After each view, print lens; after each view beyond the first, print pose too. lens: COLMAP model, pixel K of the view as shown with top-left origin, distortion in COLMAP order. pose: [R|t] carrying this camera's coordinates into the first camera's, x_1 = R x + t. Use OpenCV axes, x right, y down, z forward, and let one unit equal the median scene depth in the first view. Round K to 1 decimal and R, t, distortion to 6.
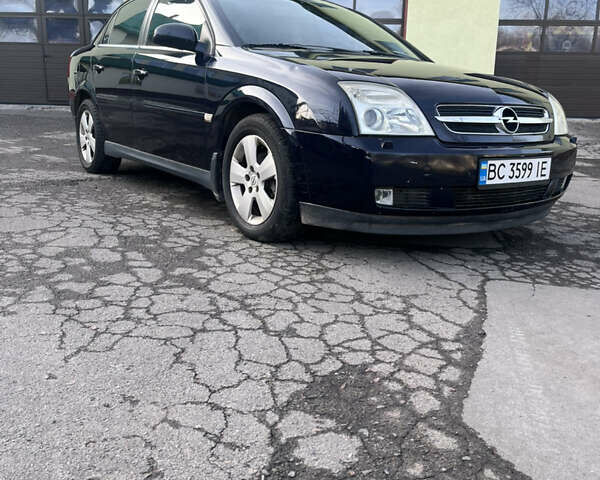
lens RADIAL K [[589.1, 0, 300.0], [0, 589.1, 240.0], [0, 0, 1]] dist [0.084588, -0.133930]
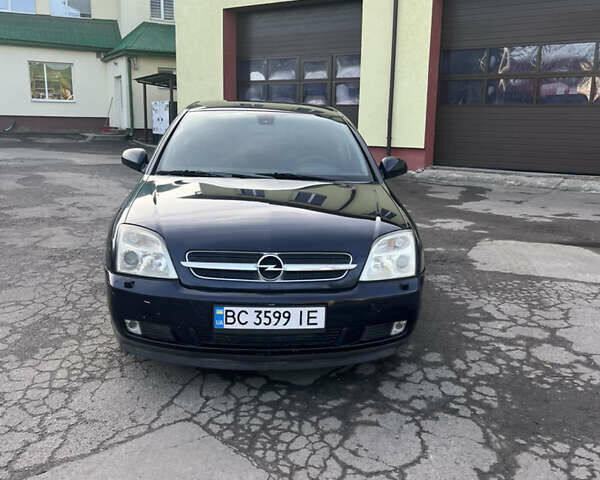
lens RADIAL K [[589.1, 0, 300.0], [0, 589.1, 240.0], [0, 0, 1]] dist [0.084588, -0.133930]
pose [[0.858221, 0.087896, -0.505699, 0.921120], [-0.115867, 0.992974, -0.024049, -0.233095], [0.500032, 0.079233, 0.862375, 0.135610]]
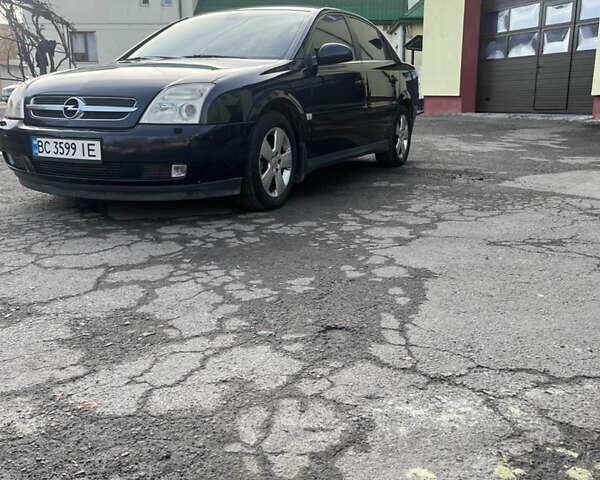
lens RADIAL K [[589.1, 0, 300.0], [0, 589.1, 240.0], [0, 0, 1]] dist [0.084588, -0.133930]
pose [[0.484181, 0.171213, -0.858053, 1.707802], [-0.189979, 0.977844, 0.087914, -0.133518], [0.854094, 0.120446, 0.505980, 0.819727]]
